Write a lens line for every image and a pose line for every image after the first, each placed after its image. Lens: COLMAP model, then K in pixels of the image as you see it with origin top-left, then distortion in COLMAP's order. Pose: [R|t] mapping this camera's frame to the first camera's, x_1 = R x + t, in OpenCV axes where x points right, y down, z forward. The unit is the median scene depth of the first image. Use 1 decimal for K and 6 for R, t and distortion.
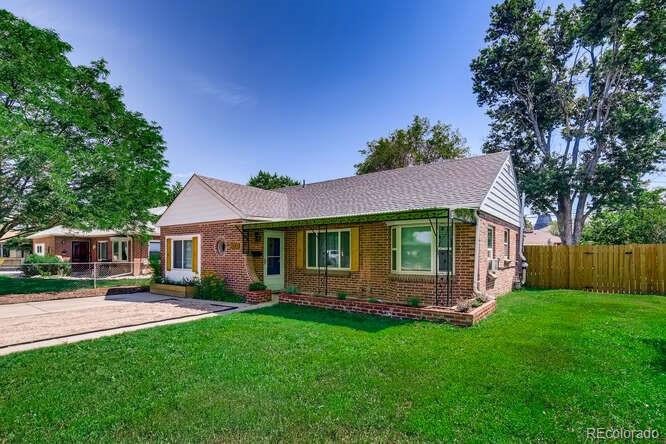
lens RADIAL K [[330.4, 0, 333.0], [0, 330.4, 222.0], [0, 0, 1]] dist [-0.002693, 0.000488]
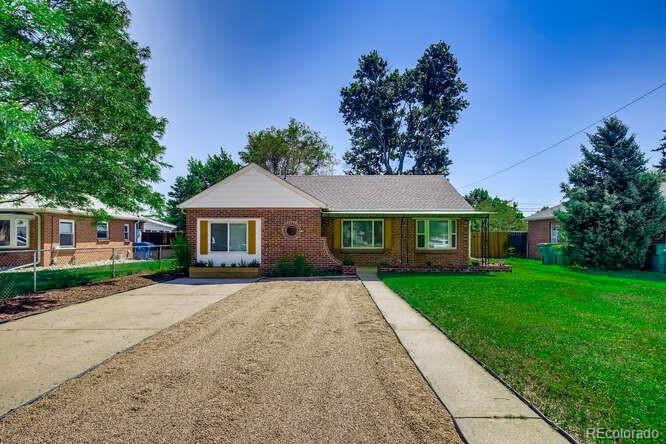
lens RADIAL K [[321.5, 0, 332.4], [0, 321.5, 195.8], [0, 0, 1]] dist [-0.000564, 0.000131]
pose [[0.806520, 0.076571, 0.586228, -0.494836], [-0.056440, 0.997021, -0.052579, 0.002806], [-0.588507, 0.009319, 0.808438, 0.006427]]
